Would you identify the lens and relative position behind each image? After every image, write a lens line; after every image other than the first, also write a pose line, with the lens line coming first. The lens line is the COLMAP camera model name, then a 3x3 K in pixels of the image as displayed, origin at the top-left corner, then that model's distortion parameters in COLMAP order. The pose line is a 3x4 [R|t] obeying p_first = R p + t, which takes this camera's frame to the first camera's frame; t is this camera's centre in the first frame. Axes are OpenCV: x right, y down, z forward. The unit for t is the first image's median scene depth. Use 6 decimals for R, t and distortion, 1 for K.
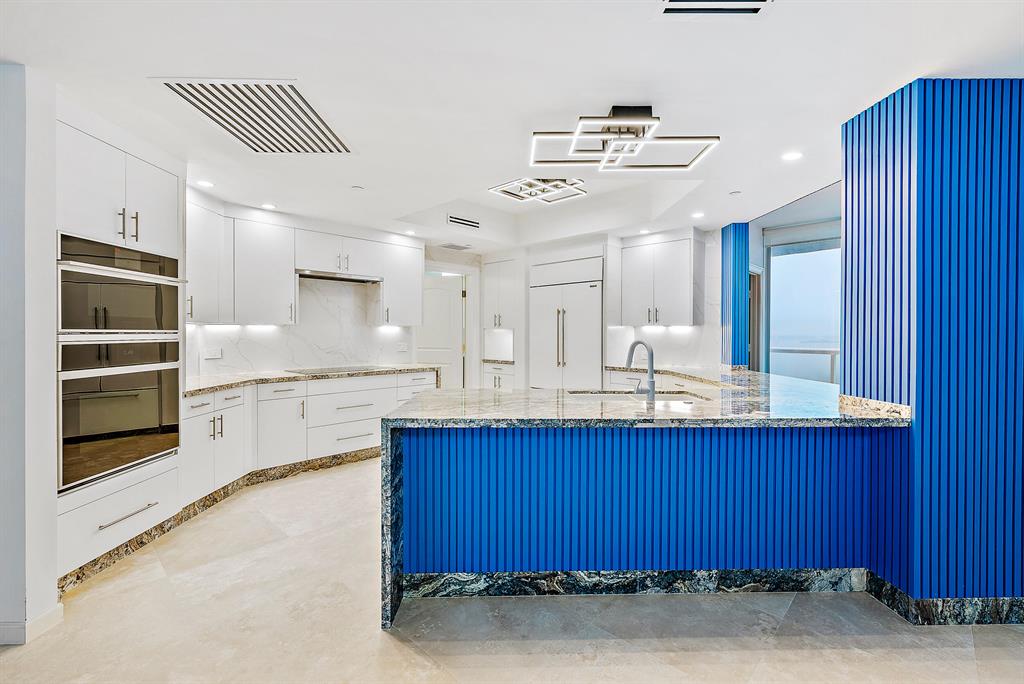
lens RADIAL K [[443.1, 0, 512.0], [0, 443.1, 342.0], [0, 0, 1]] dist [-0.000234, -0.000215]
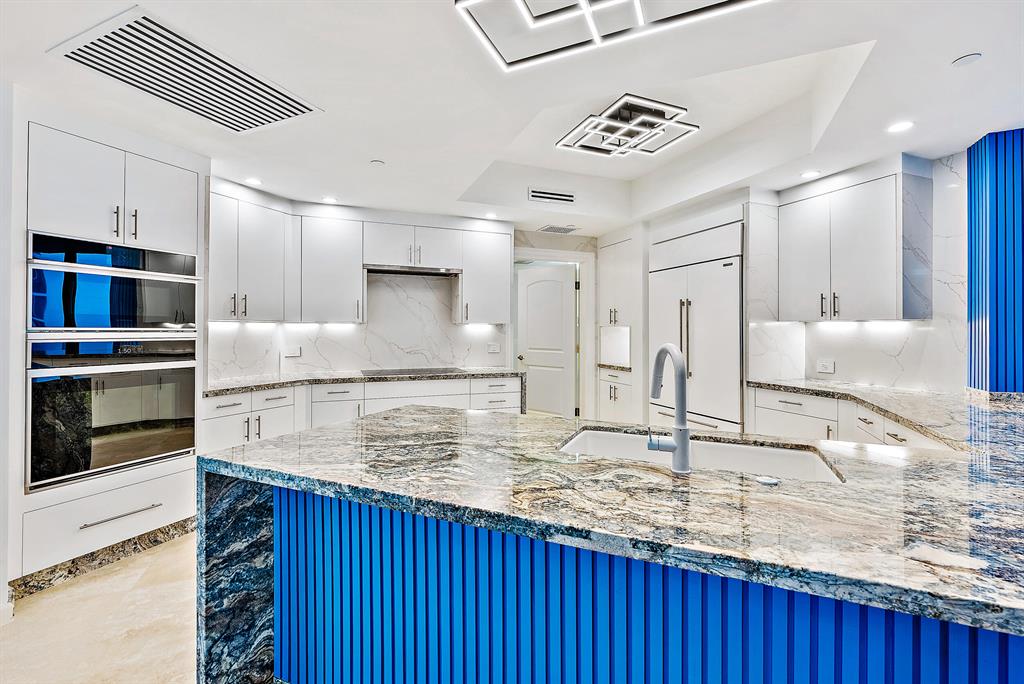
lens RADIAL K [[448.1, 0, 510.9], [0, 448.1, 334.0], [0, 0, 1]] dist [-0.001142, -0.000151]
pose [[0.909164, 0.003615, -0.416424, 0.200818], [-0.010001, 0.999863, -0.013155, -0.005585], [0.416319, 0.016125, 0.909076, 0.264093]]
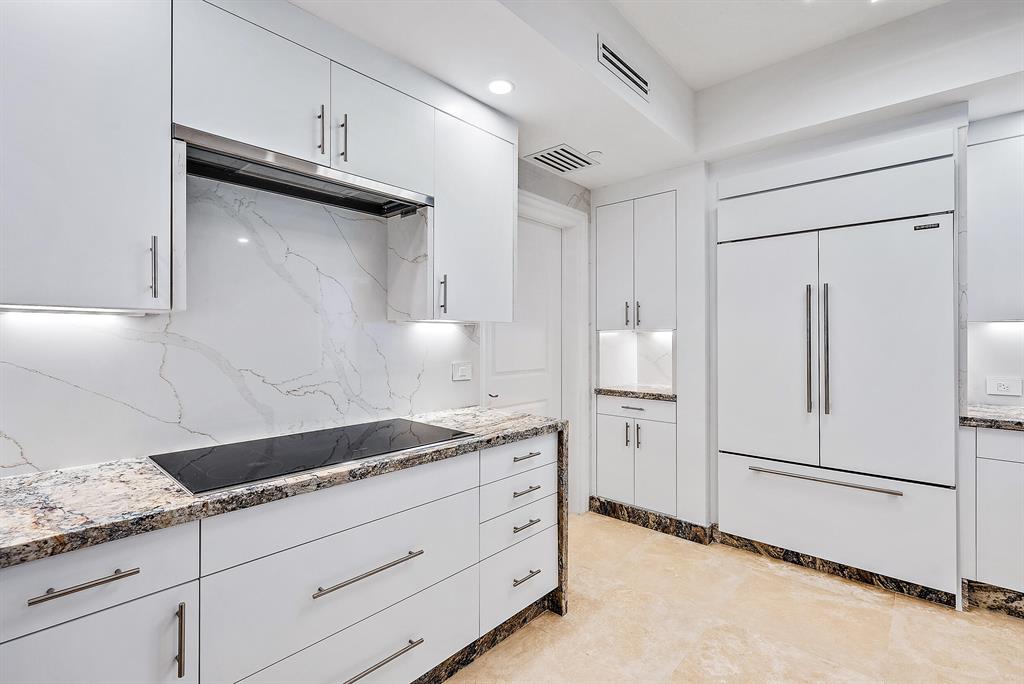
lens RADIAL K [[463.7, 0, 514.5], [0, 463.7, 339.0], [0, 0, 1]] dist [-0.000409, 0.000011]
pose [[0.999248, -0.002245, 0.038708, -0.275909], [0.002959, 0.999826, -0.018397, -0.014553], [-0.038660, 0.018497, 0.999081, 0.690967]]
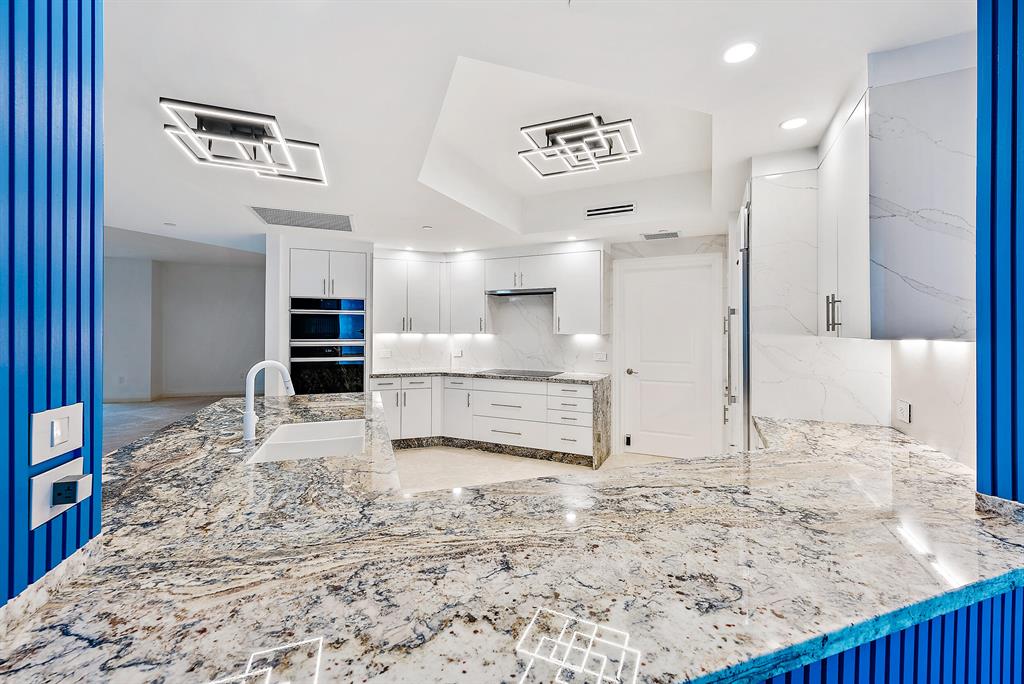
lens RADIAL K [[414.5, 0, 513.7], [0, 414.5, 333.4], [0, 0, 1]] dist [0.001310, 0.000147]
pose [[0.322989, 0.003141, -0.946397, 0.689762], [-0.021538, 0.999760, -0.004033, -0.038222], [0.946158, 0.021686, 0.322979, 0.698768]]
